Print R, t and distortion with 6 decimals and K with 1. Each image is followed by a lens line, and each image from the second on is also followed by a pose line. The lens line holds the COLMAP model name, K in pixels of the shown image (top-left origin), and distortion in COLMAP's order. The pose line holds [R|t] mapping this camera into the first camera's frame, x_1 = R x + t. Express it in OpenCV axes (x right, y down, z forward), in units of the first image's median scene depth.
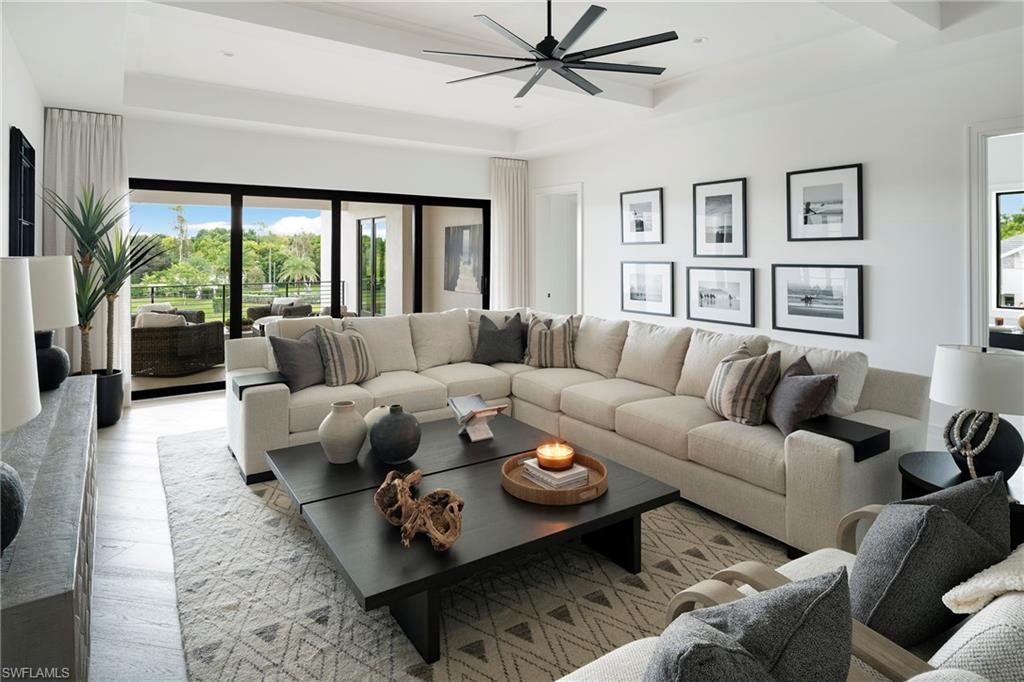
lens RADIAL K [[523.6, 0, 513.1], [0, 523.6, 342.7], [0, 0, 1]] dist [-0.002746, -0.002249]
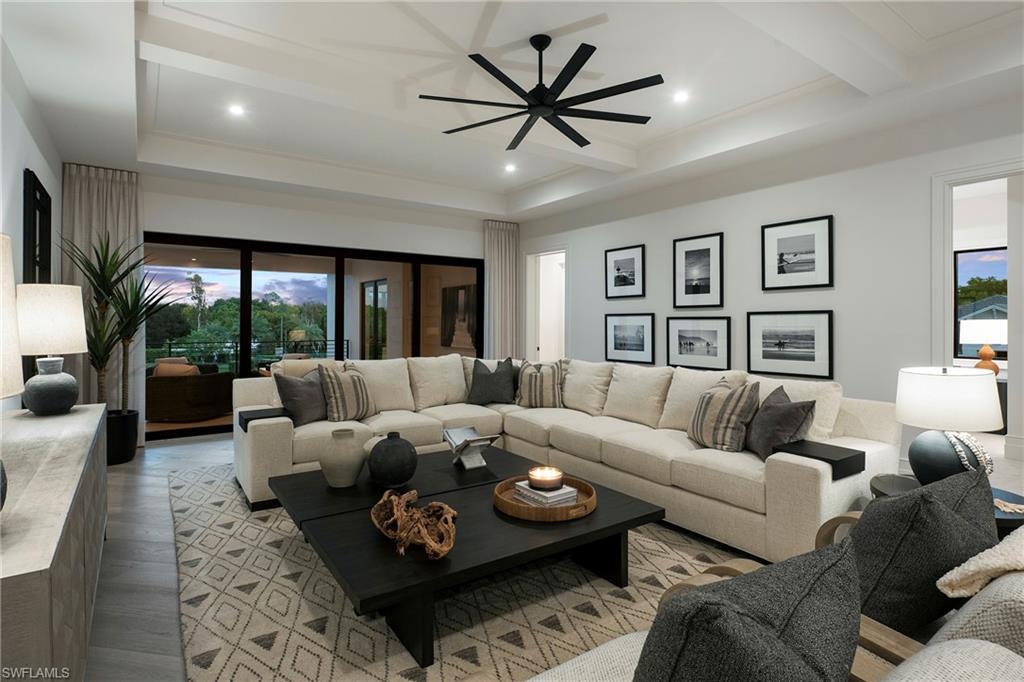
lens RADIAL K [[523.6, 0, 510.8], [0, 523.6, 336.8], [0, 0, 1]] dist [-0.002746, -0.002249]
pose [[0.999967, 0.002365, 0.007721, 0.002983], [-0.002373, 0.999997, 0.001112, -0.090431], [-0.007718, -0.001130, 0.999970, -0.059863]]
